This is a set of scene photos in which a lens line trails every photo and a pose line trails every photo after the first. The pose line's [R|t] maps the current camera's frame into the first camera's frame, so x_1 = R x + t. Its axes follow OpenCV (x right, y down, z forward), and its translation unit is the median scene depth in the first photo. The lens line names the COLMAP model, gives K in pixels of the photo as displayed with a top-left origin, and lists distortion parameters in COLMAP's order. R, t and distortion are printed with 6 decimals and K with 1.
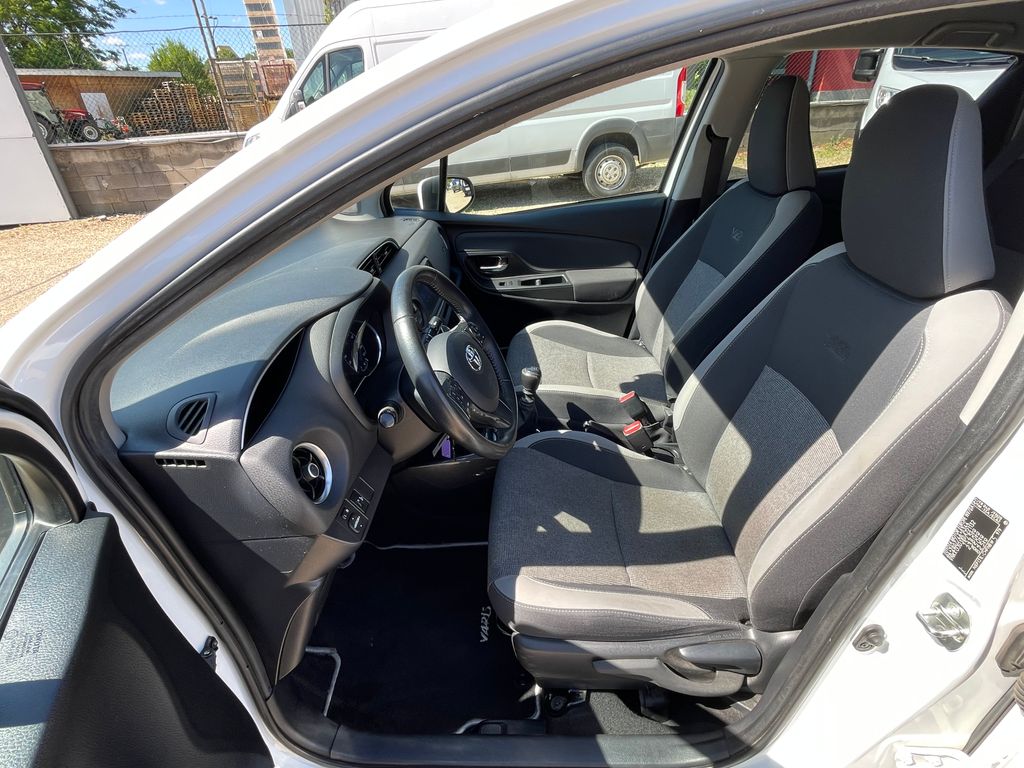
lens RADIAL K [[508.4, 0, 511.1], [0, 508.4, 390.1], [0, 0, 1]] dist [-0.008687, 0.000991]
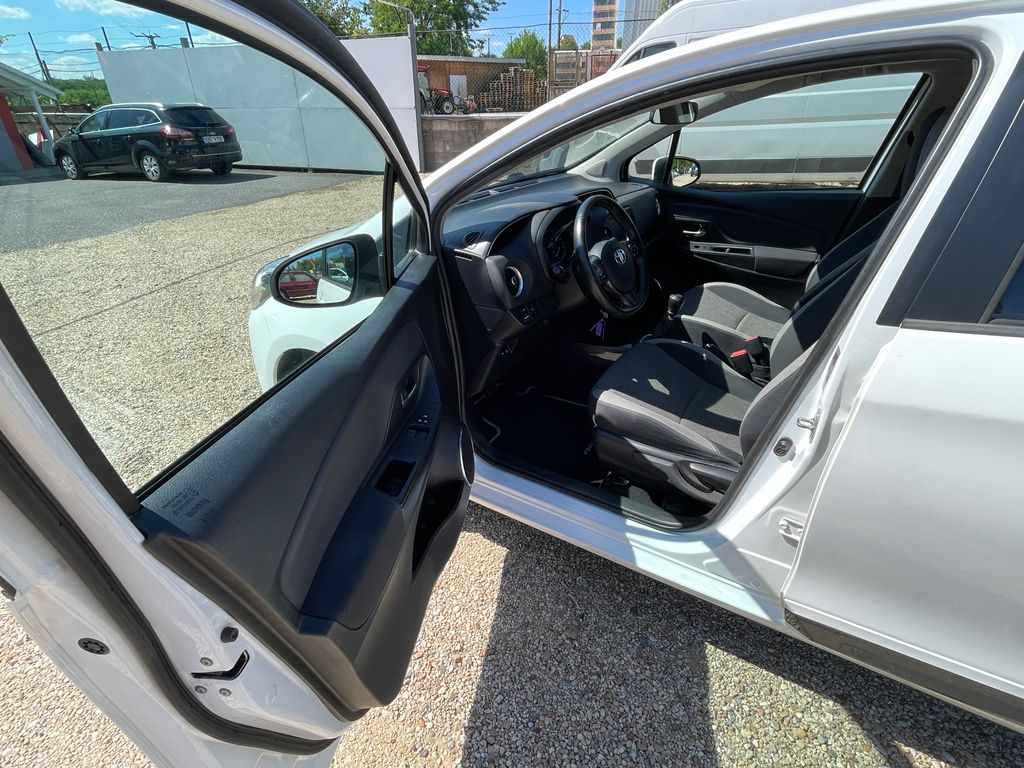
lens RADIAL K [[508.4, 0, 508.7], [0, 508.4, 382.0], [0, 0, 1]] dist [-0.008687, 0.000991]
pose [[0.860334, 0.281419, -0.425004, 0.205555], [-0.279757, 0.957673, 0.067816, 0.150883], [0.426099, 0.060553, 0.902648, -0.294036]]
